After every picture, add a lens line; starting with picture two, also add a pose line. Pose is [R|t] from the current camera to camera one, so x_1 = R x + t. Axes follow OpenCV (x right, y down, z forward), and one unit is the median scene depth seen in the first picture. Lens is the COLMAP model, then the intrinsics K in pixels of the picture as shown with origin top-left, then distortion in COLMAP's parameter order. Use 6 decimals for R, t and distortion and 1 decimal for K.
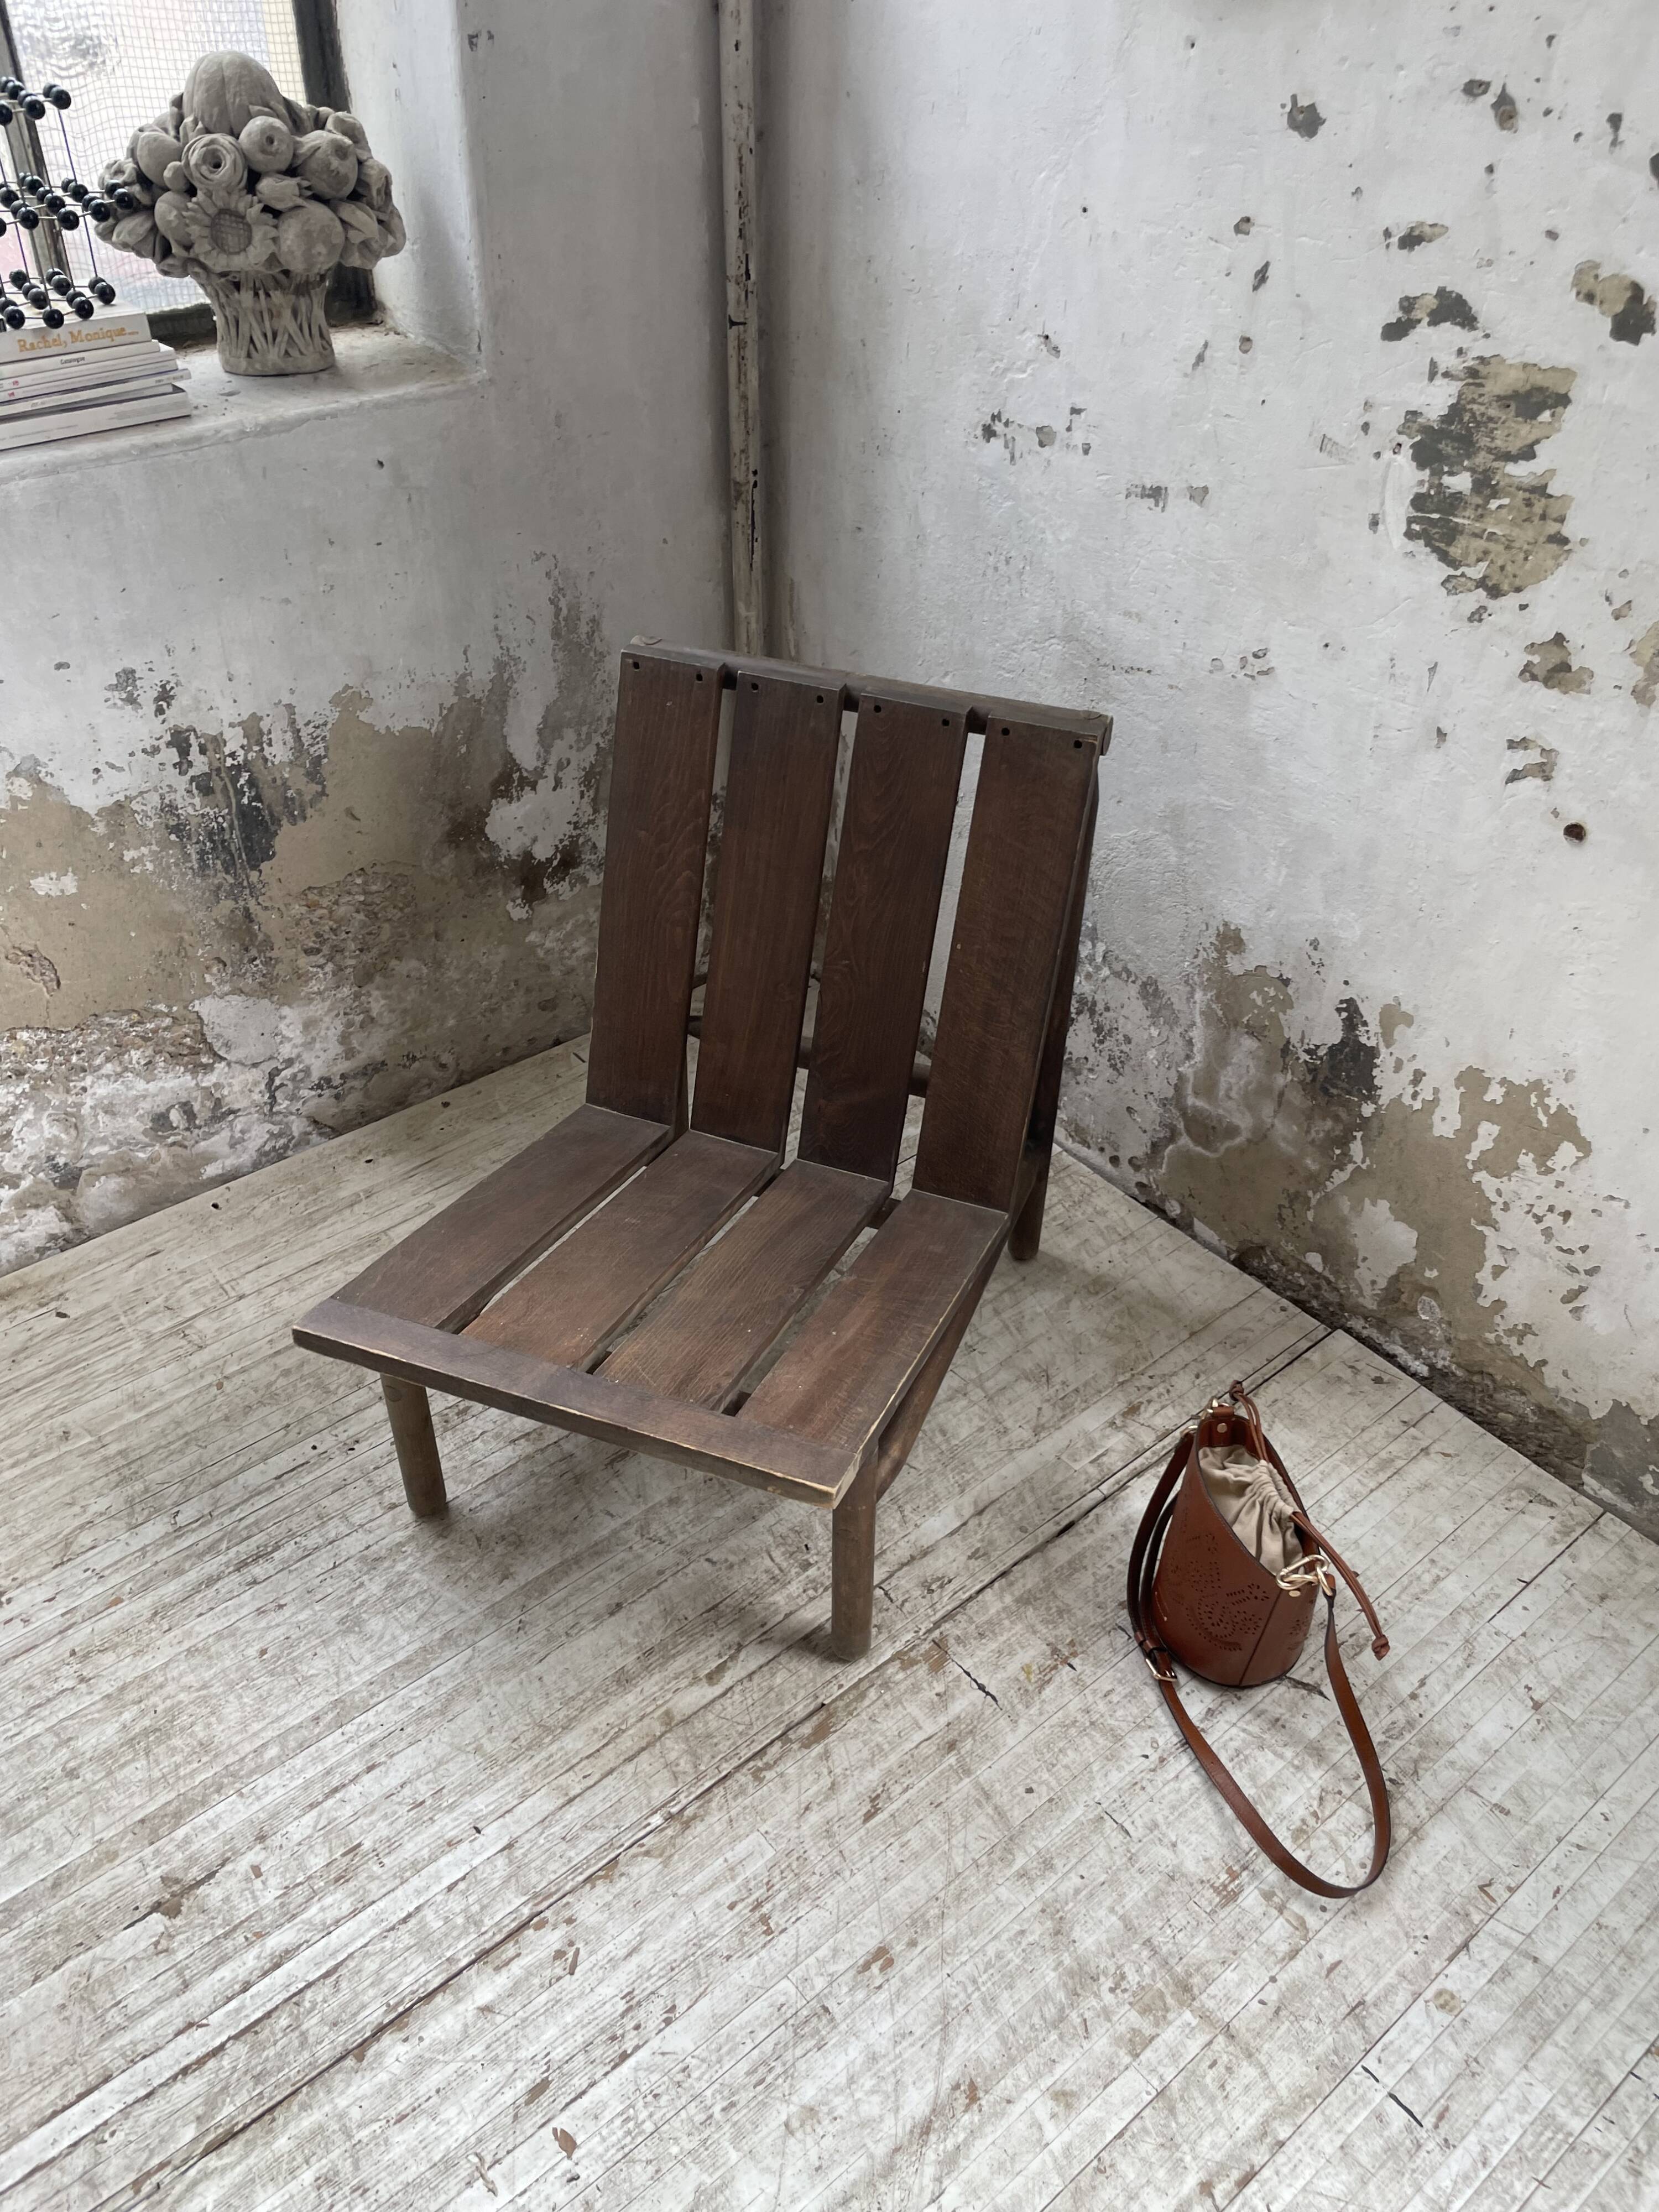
lens RADIAL K [[1677.4, 0, 829.5], [0, 1677.4, 1123.2], [0, 0, 1]] dist [0.079029, -0.111675]
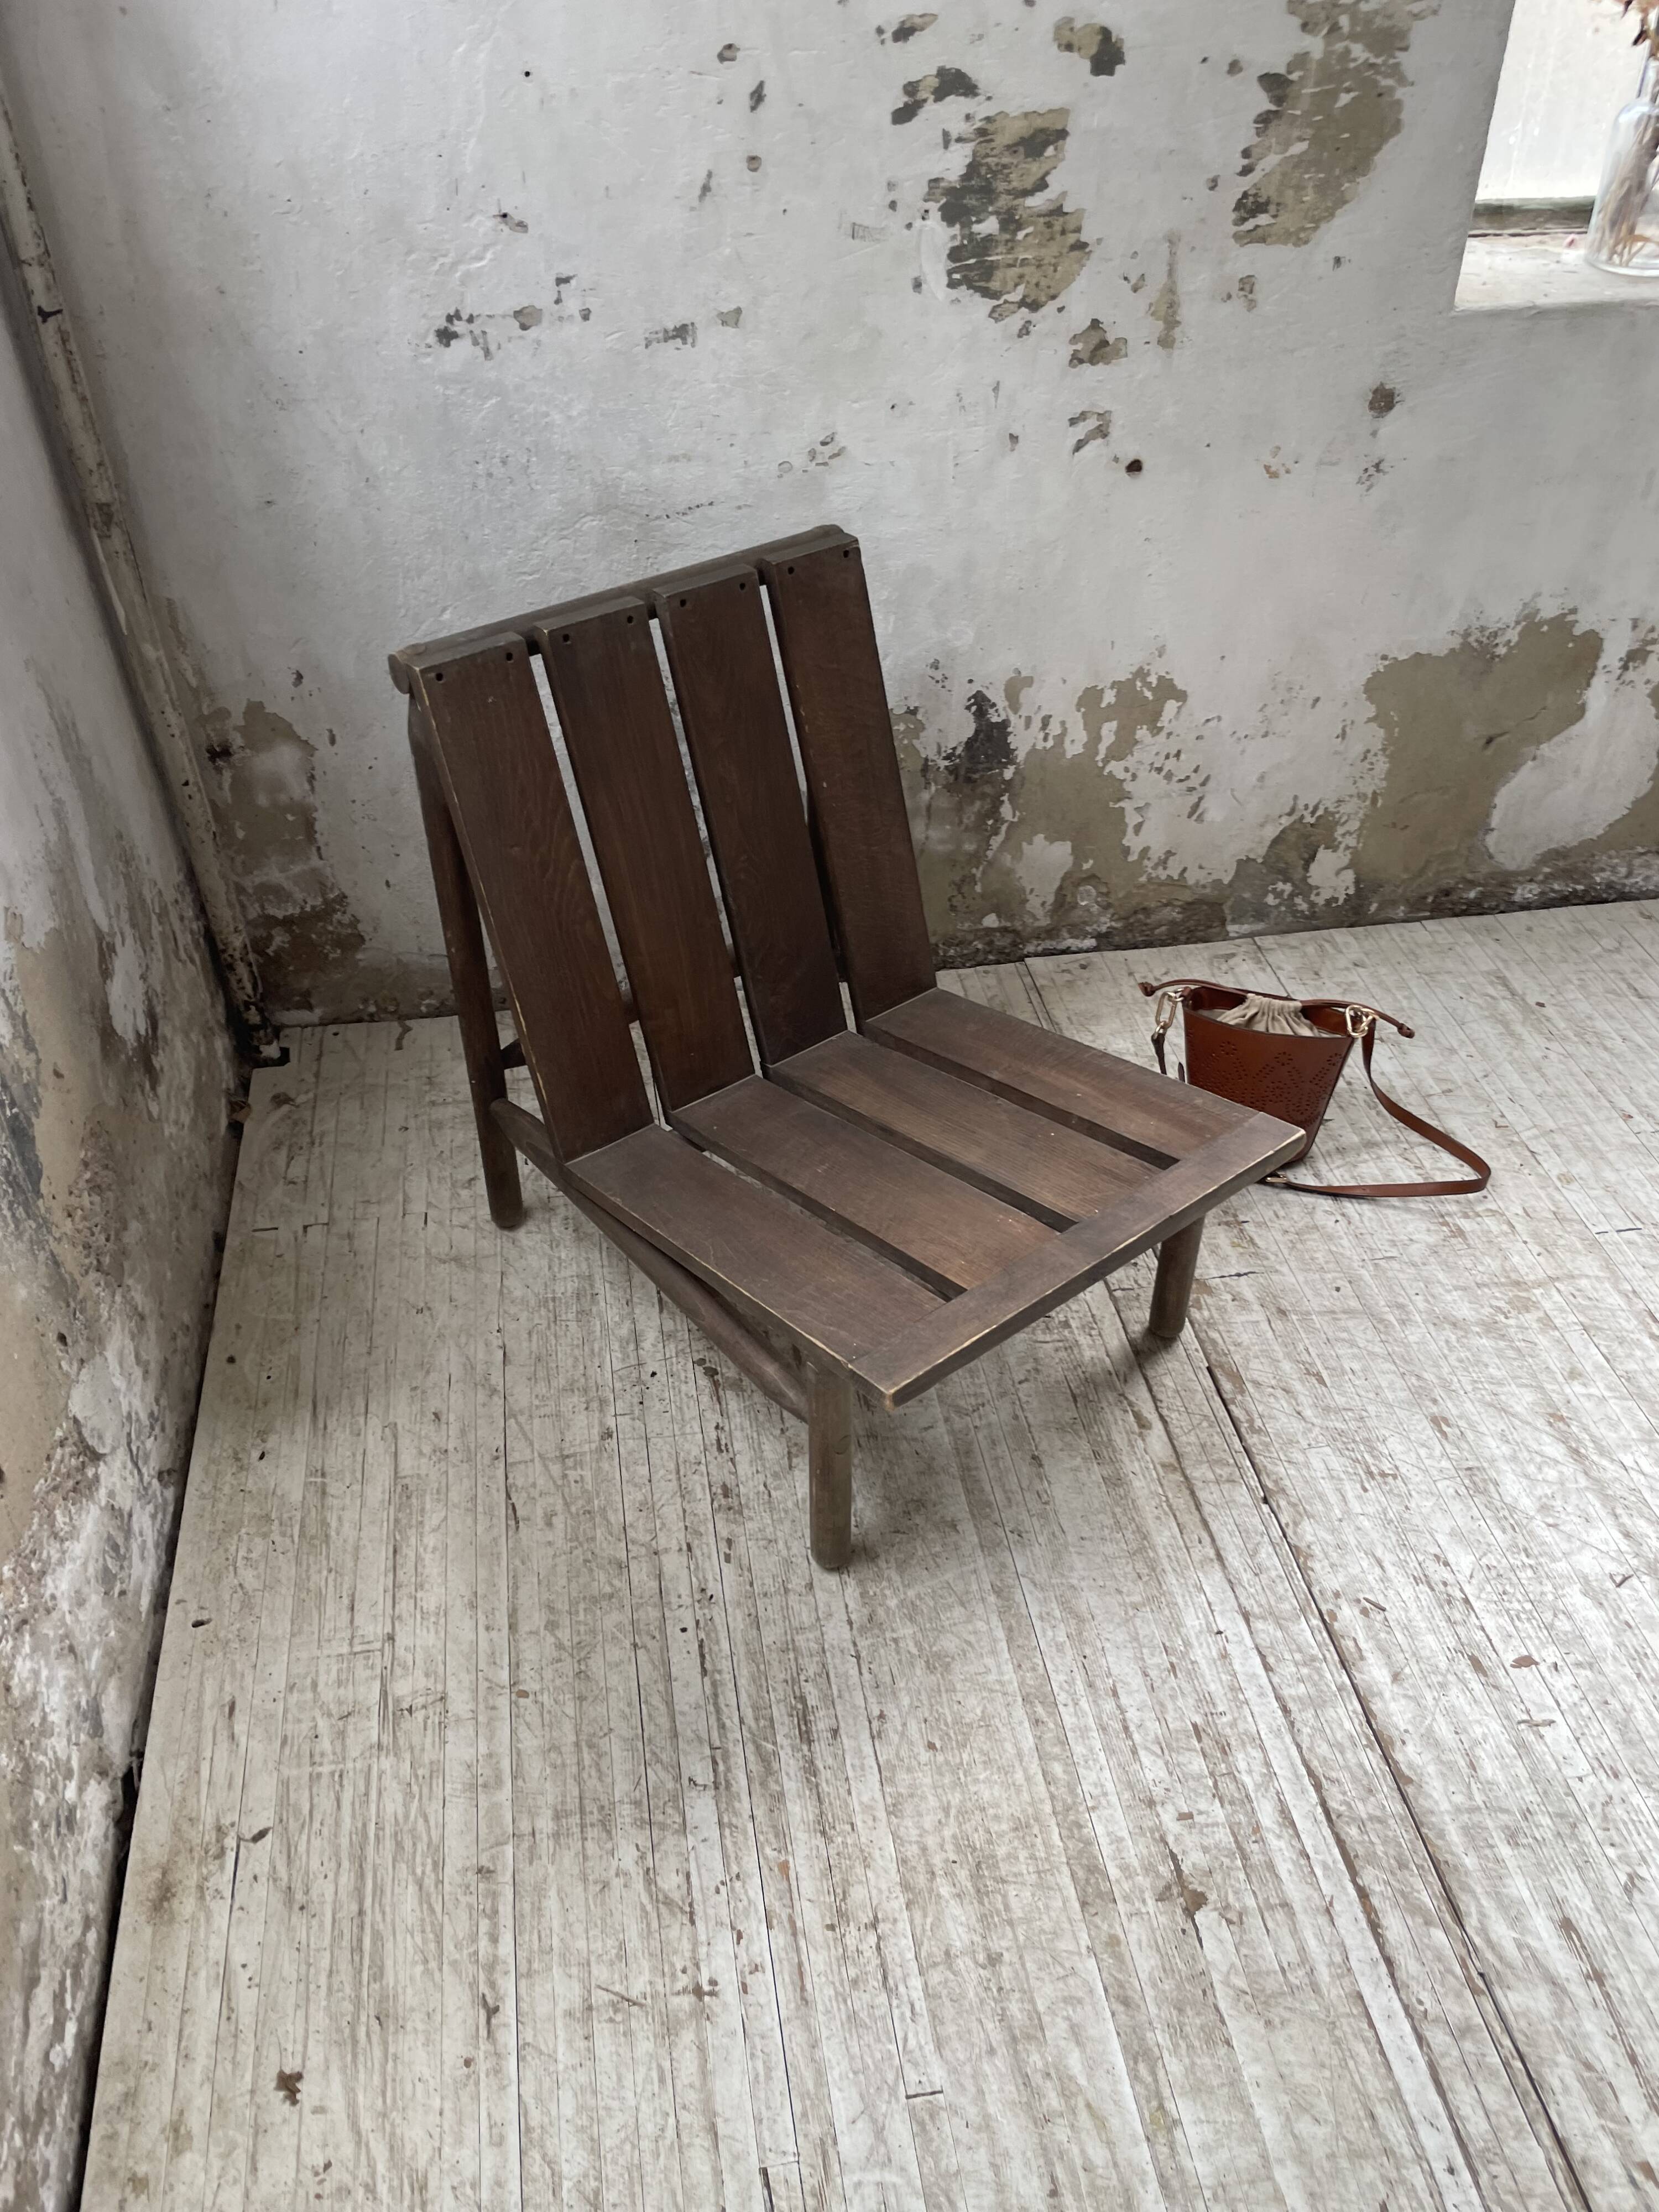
lens RADIAL K [[1686.5, 0, 852.0], [0, 1686.5, 1120.7], [0, 0, 1]] dist [0.092283, -0.124660]
pose [[0.495135, -0.566365, 0.658841, -0.719138], [0.532153, 0.797125, 0.285314, -0.227930], [-0.686771, 0.209336, 0.696078, 0.294884]]
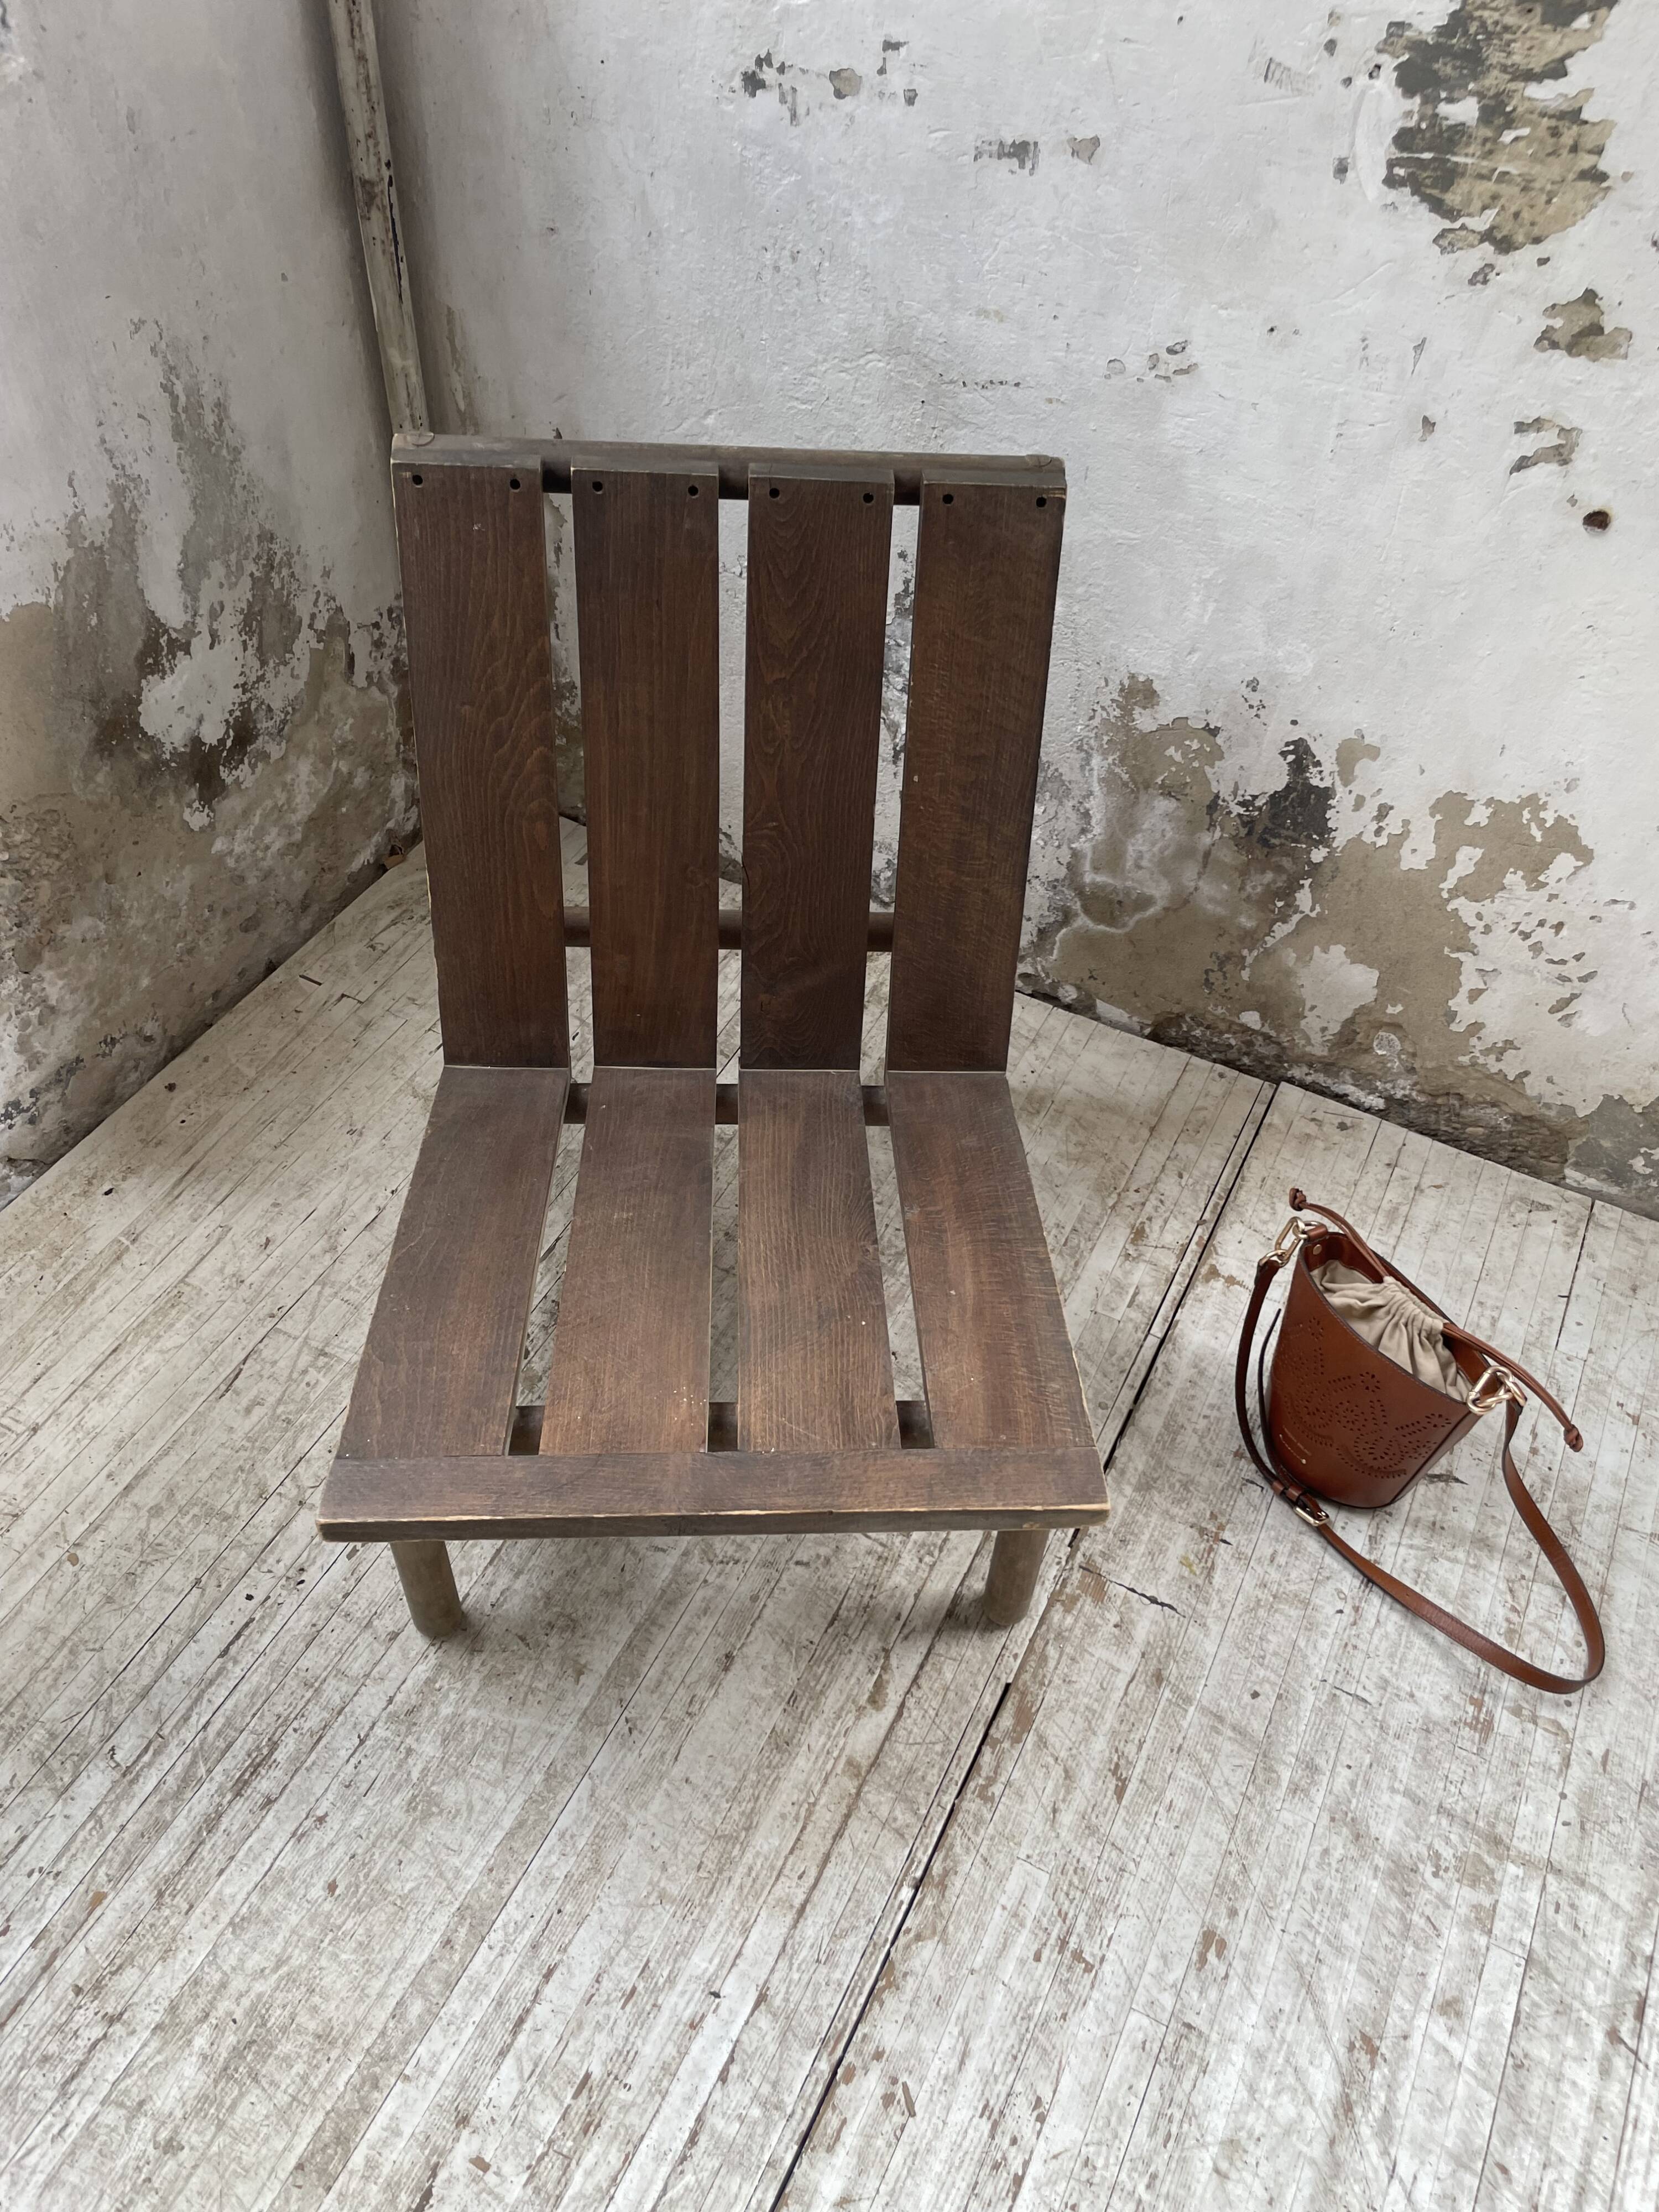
lens RADIAL K [[1680.0, 0, 850.3], [0, 1680.0, 1123.2], [0, 0, 1]] dist [0.076319, -0.107562]
pose [[0.914602, -0.272255, 0.298967, -0.237763], [0.212562, 0.952681, 0.217291, -0.128673], [-0.343979, -0.135186, 0.929195, 0.228723]]
